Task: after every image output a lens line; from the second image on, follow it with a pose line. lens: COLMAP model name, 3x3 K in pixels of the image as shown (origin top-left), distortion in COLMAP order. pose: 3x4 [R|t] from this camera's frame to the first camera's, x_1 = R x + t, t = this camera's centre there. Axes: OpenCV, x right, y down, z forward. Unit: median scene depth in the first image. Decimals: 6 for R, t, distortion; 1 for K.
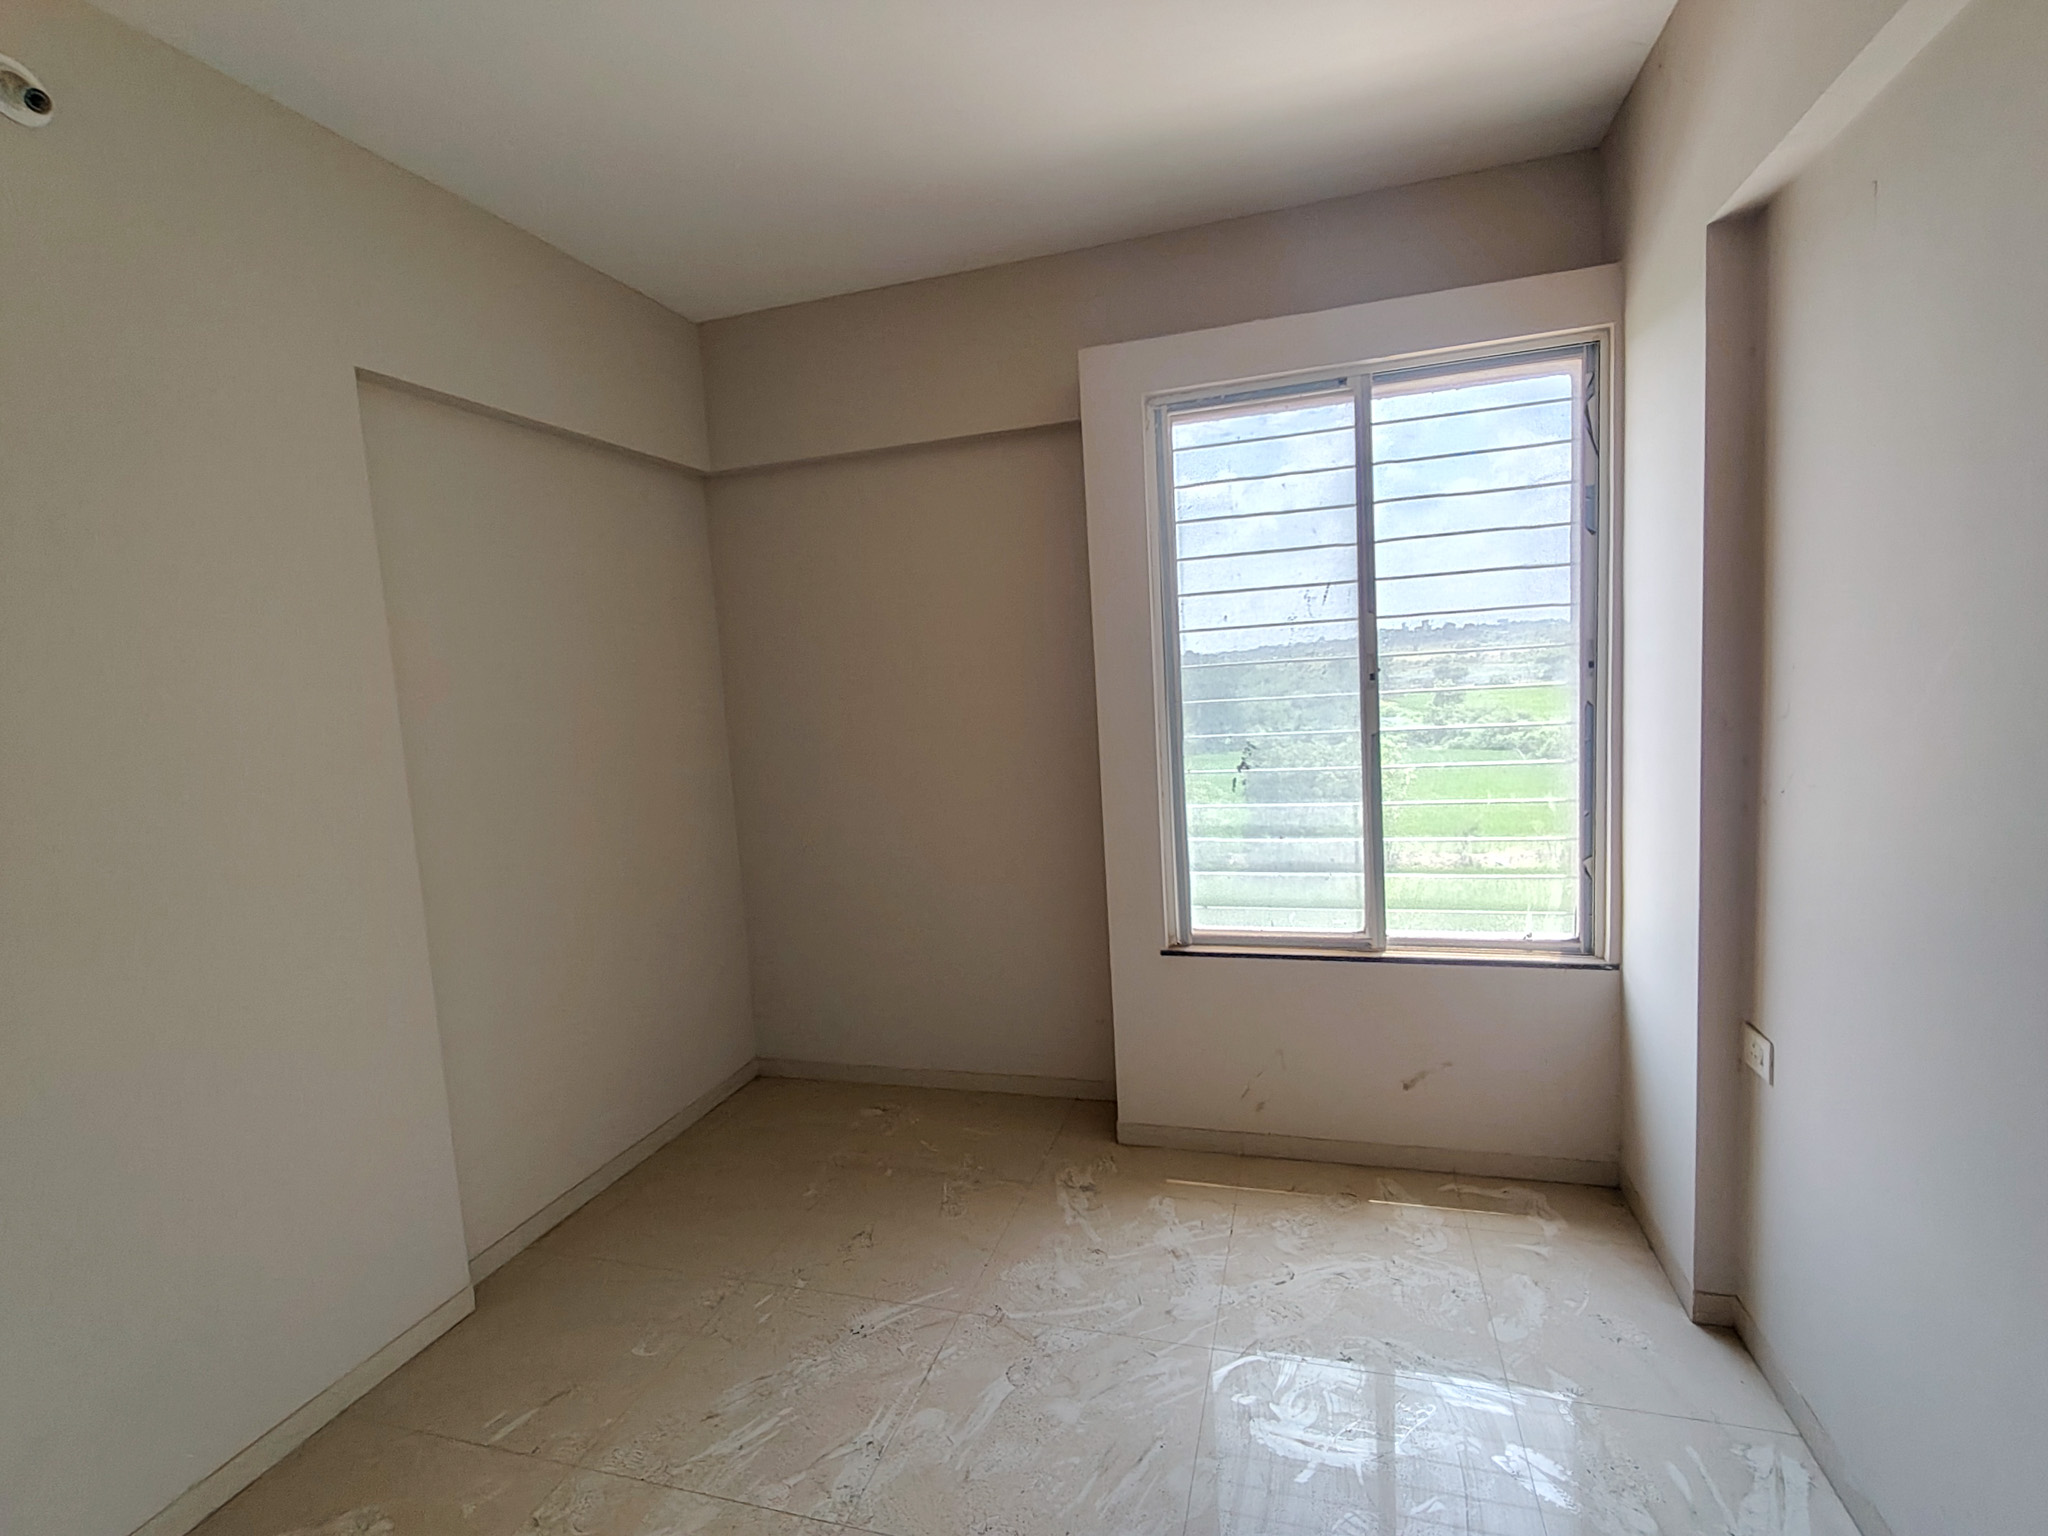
lens RADIAL K [[966.4, 0, 1039.3], [0, 966.4, 777.6], [0, 0, 1]] dist [0.010740, -0.001724]
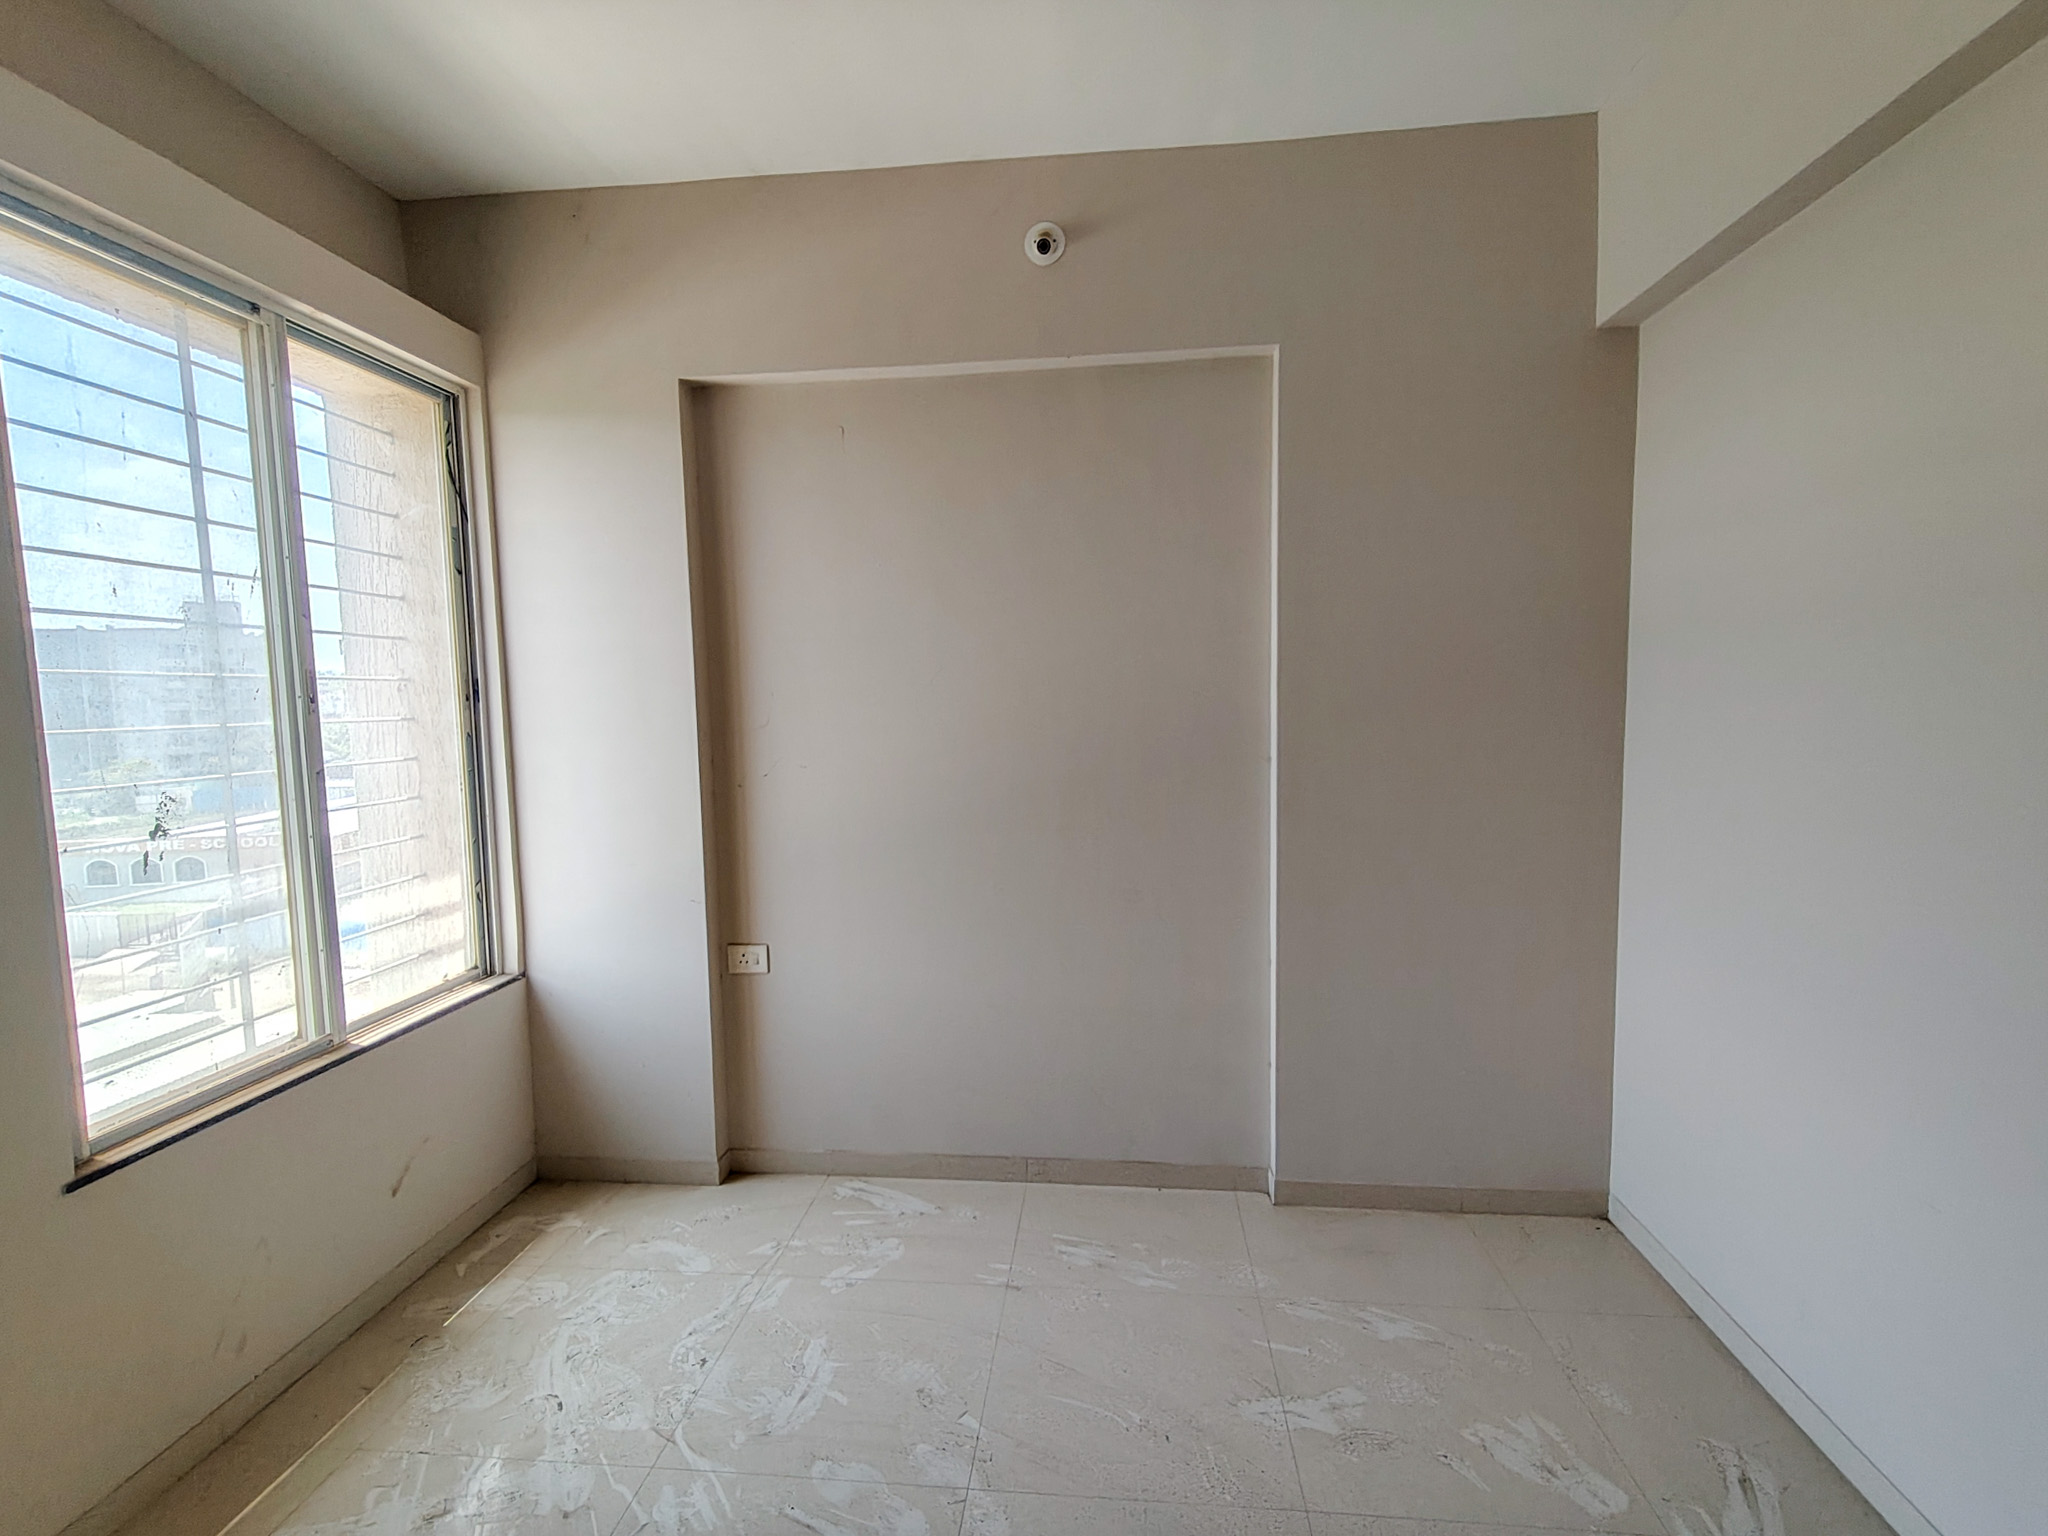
lens RADIAL K [[966.4, 0, 1019.9], [0, 966.4, 779.3], [0, 0, 1]] dist [0.010740, -0.001724]
pose [[-0.179677, -0.026345, 0.983373, -0.551693], [0.132708, 0.989854, 0.050766, -0.003471], [-0.974733, 0.139623, -0.174358, 0.596652]]
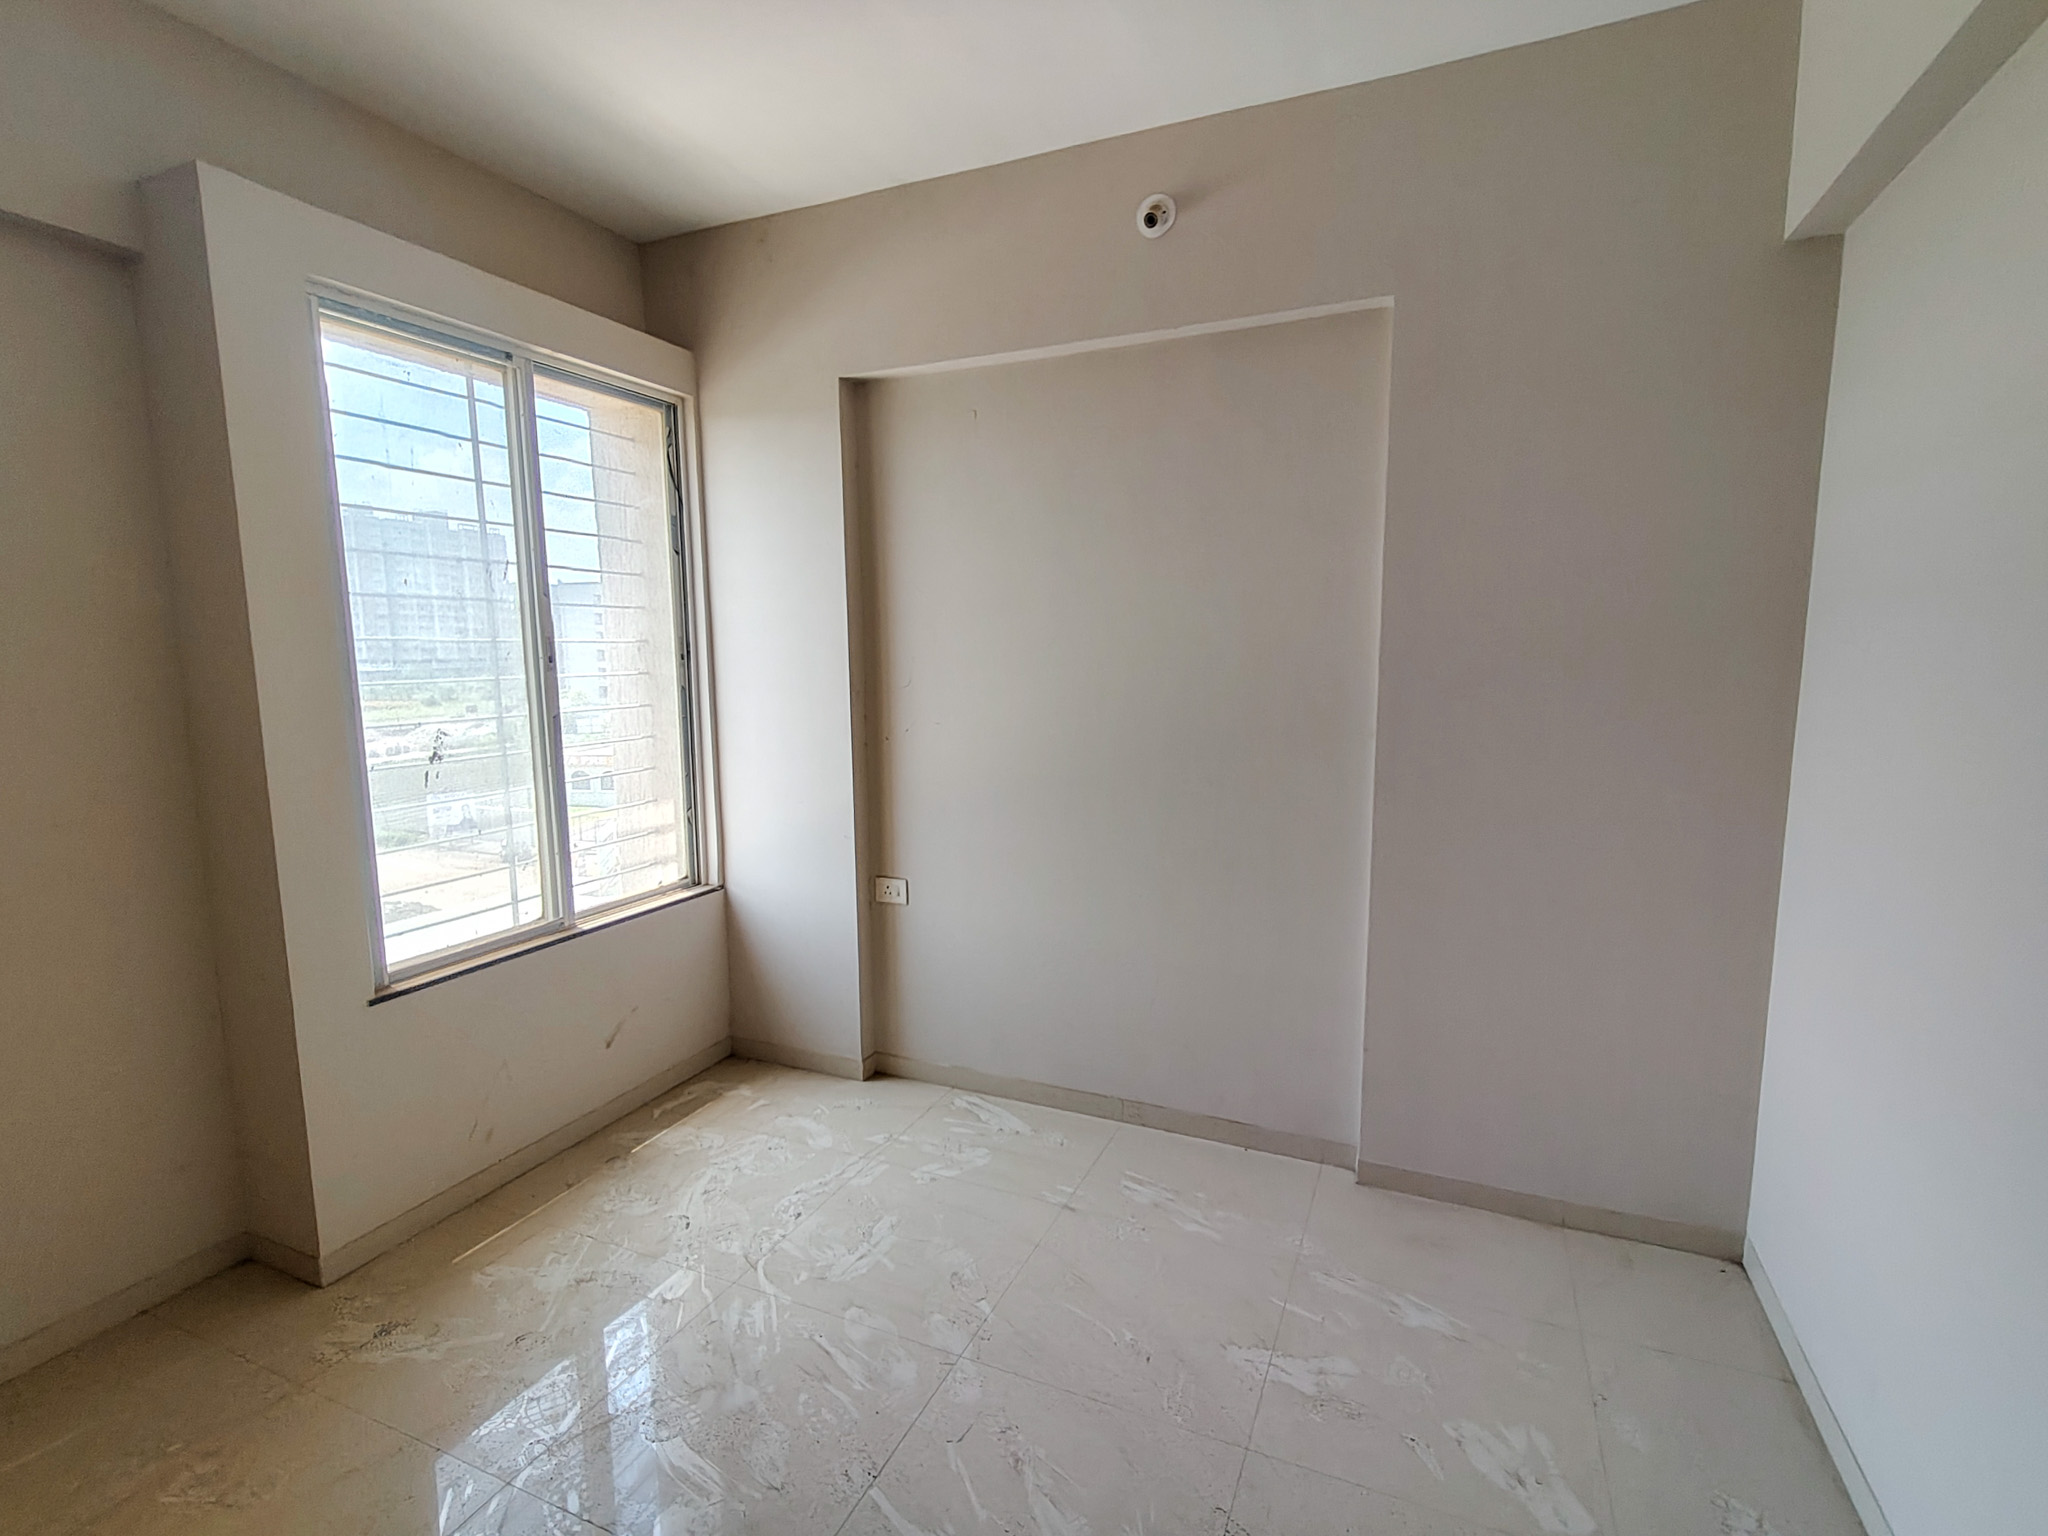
lens RADIAL K [[966.4, 0, 1017.4], [0, 966.4, 780.0], [0, 0, 1]] dist [0.010740, -0.001724]
pose [[0.133172, -0.078024, 0.988017, -0.620089], [0.105106, 0.992386, 0.064202, 0.007738], [-0.985504, 0.095297, 0.140359, 0.392913]]
